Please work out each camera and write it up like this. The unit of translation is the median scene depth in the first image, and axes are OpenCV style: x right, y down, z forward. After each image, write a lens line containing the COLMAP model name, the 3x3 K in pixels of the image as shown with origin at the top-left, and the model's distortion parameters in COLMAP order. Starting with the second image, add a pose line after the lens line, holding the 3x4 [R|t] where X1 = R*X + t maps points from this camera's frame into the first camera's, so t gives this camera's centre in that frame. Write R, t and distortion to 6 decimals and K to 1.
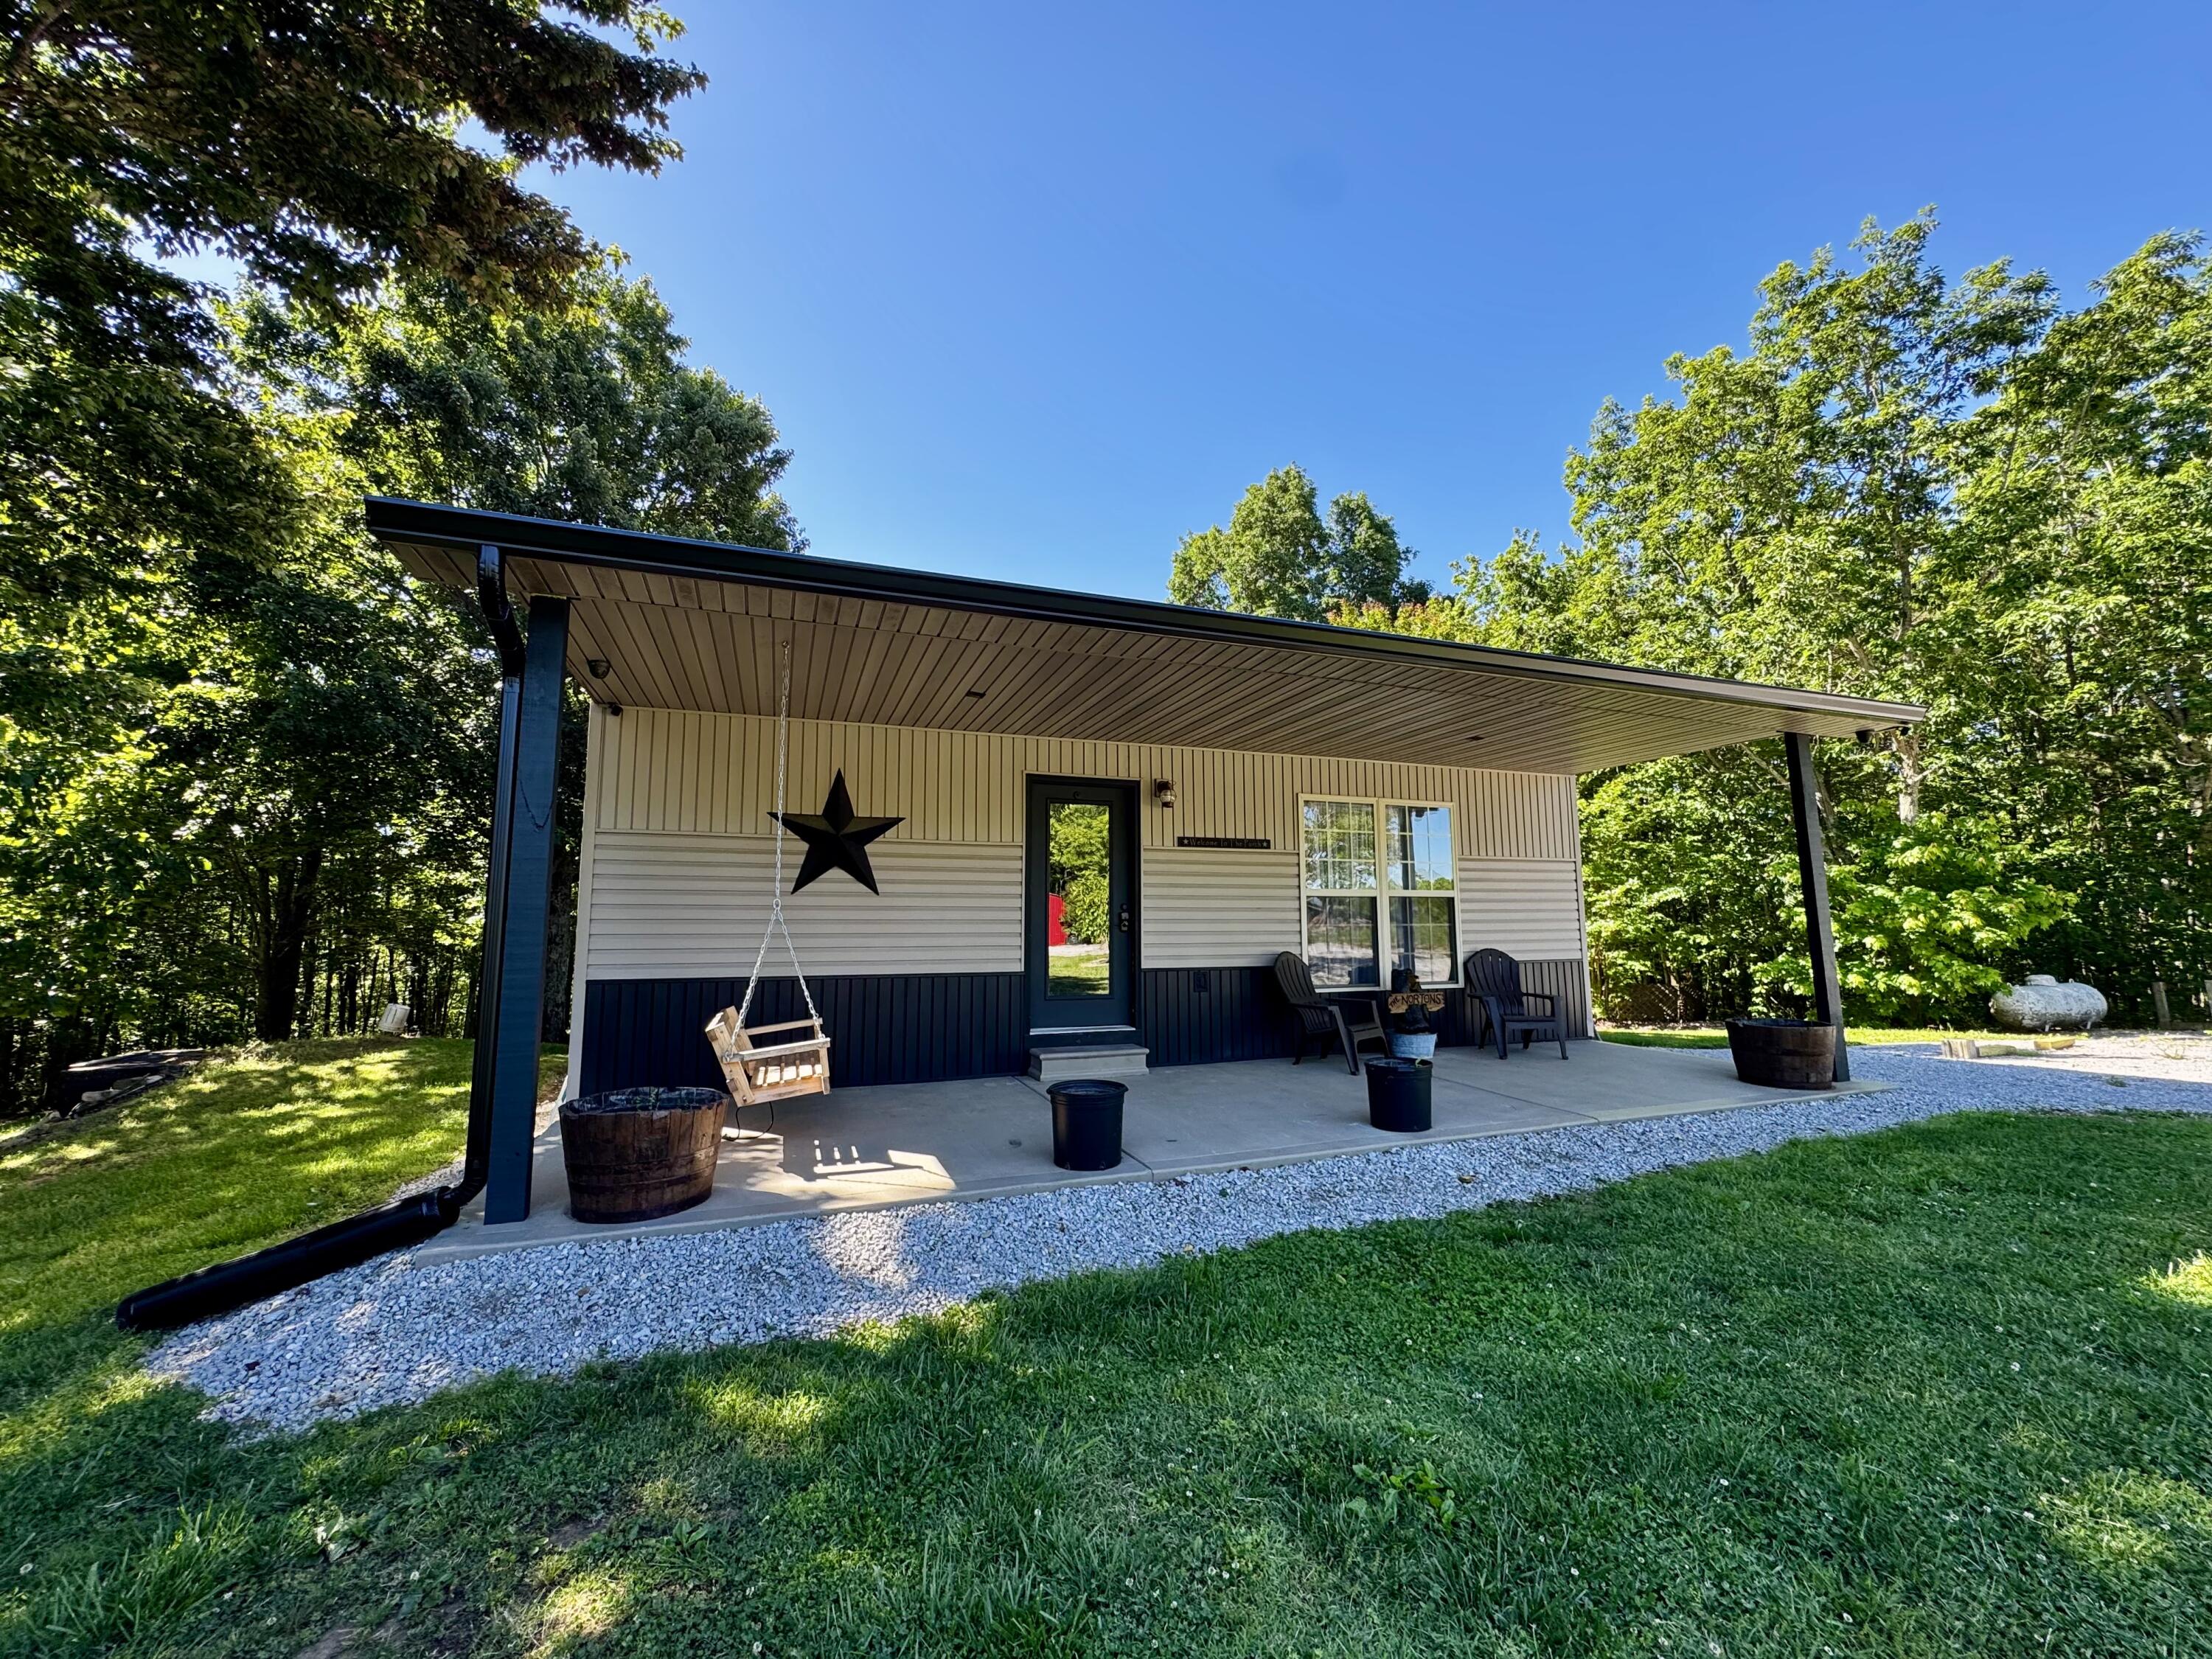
lens RADIAL K [[886.5, 0, 1106.0], [0, 886.5, 829.5], [0, 0, 1]] dist [0.008299, 0.000491]
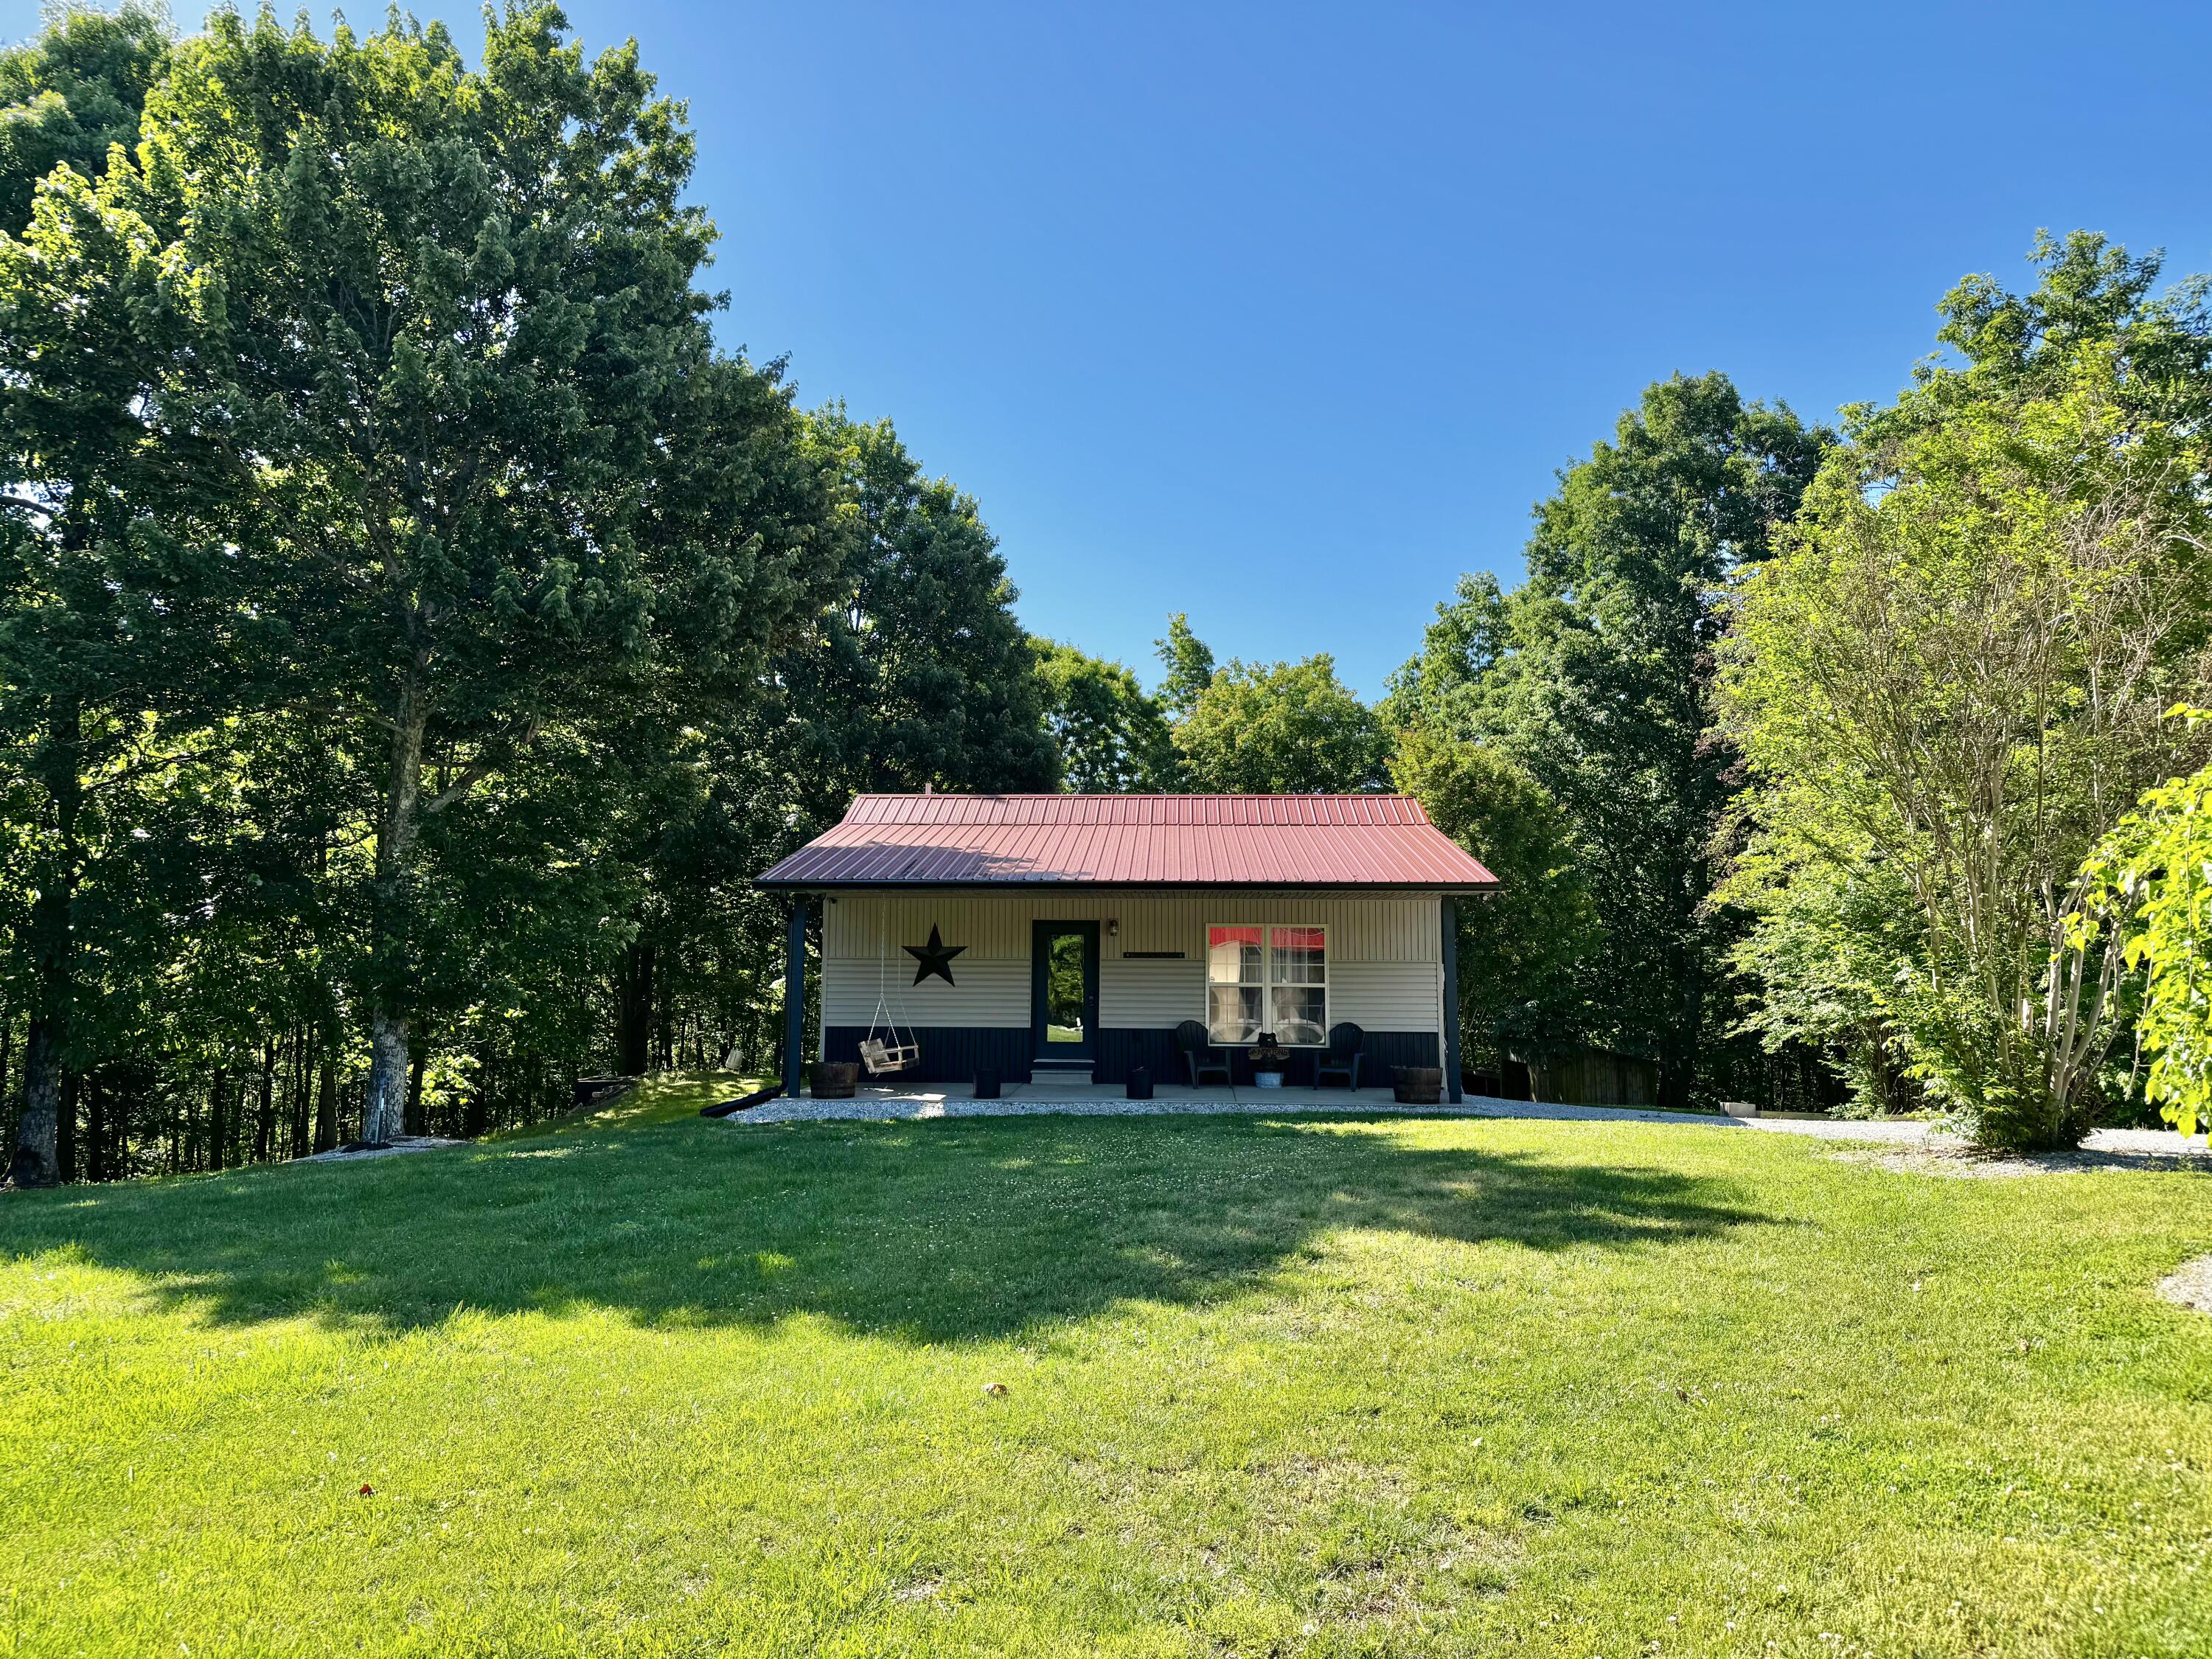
lens RADIAL K [[1538.4, 0, 1103.3], [0, 1538.4, 788.7], [0, 0, 1]] dist [0.063745, 0.000203]
pose [[0.918845, -0.040699, -0.392515, 0.599025], [0.032324, 0.999087, -0.027925, -0.110285], [0.393294, 0.012971, 0.919321, -0.859171]]
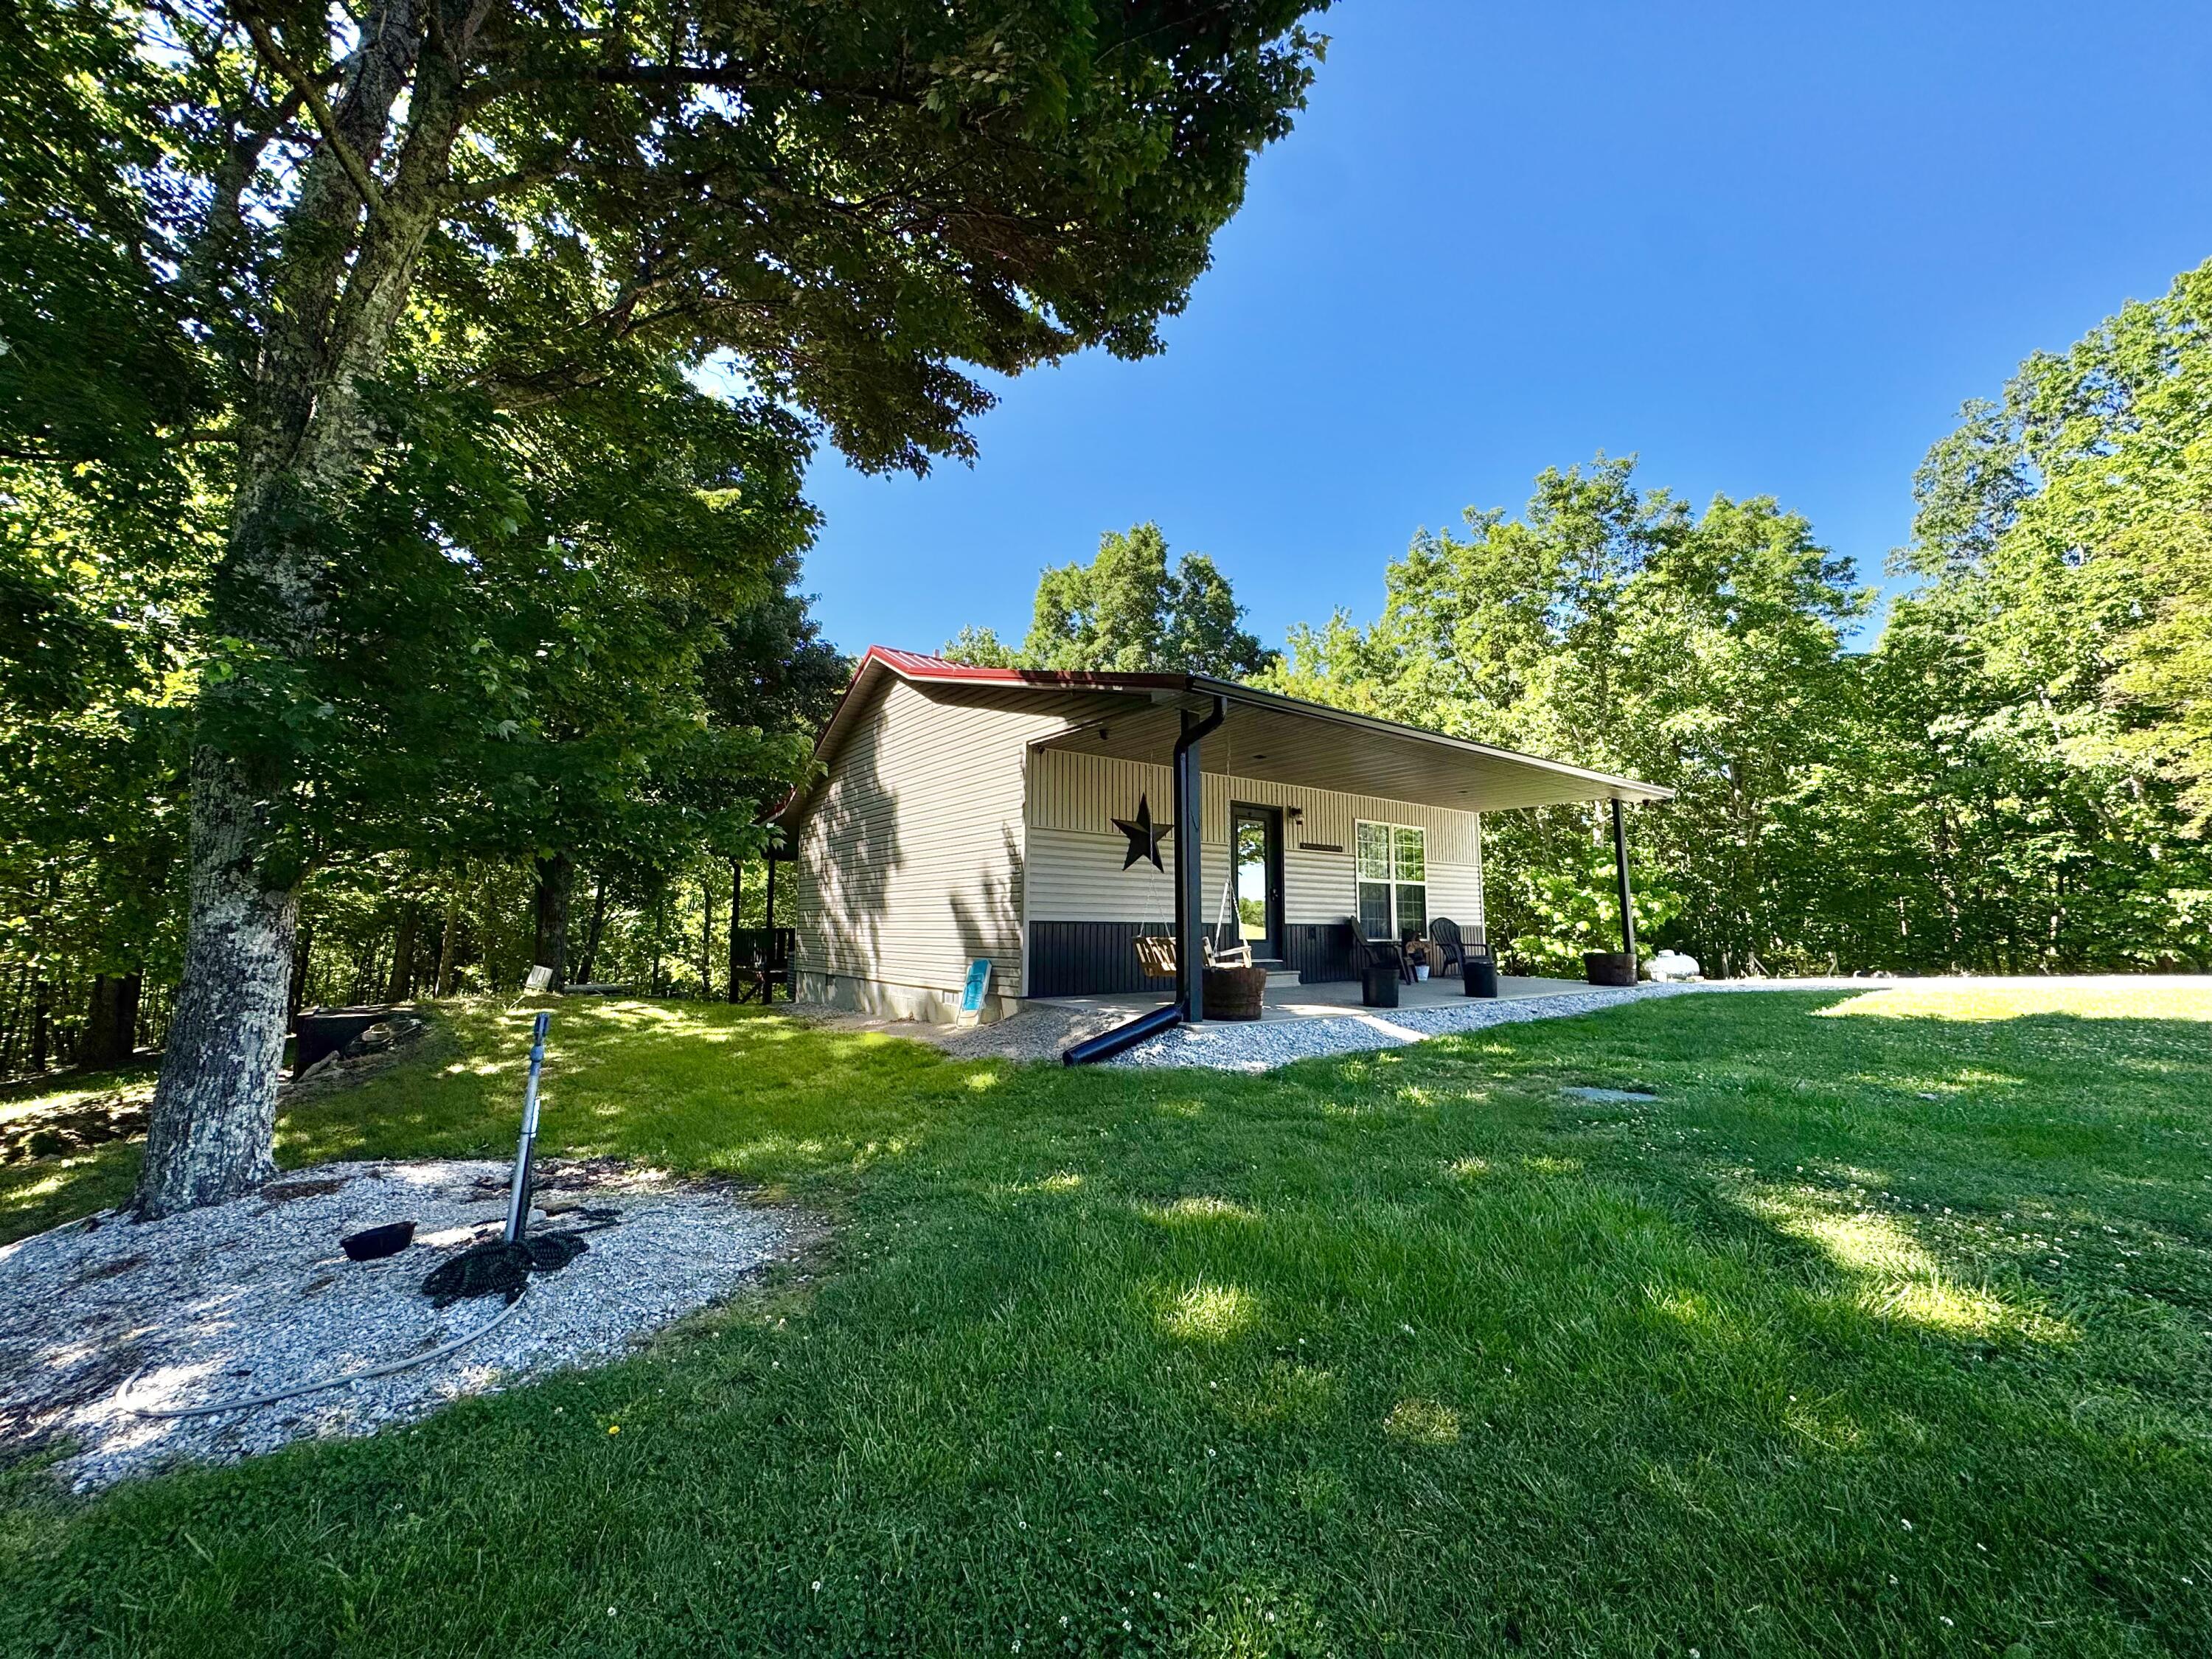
lens RADIAL K [[886.5, 0, 1106.0], [0, 886.5, 829.5], [0, 0, 1]] dist [0.008299, 0.000491]
pose [[0.959316, 0.038124, 0.279749, -0.343386], [-0.037148, 0.999271, -0.008792, 0.005625], [-0.279881, -0.001958, 0.960033, -0.214979]]
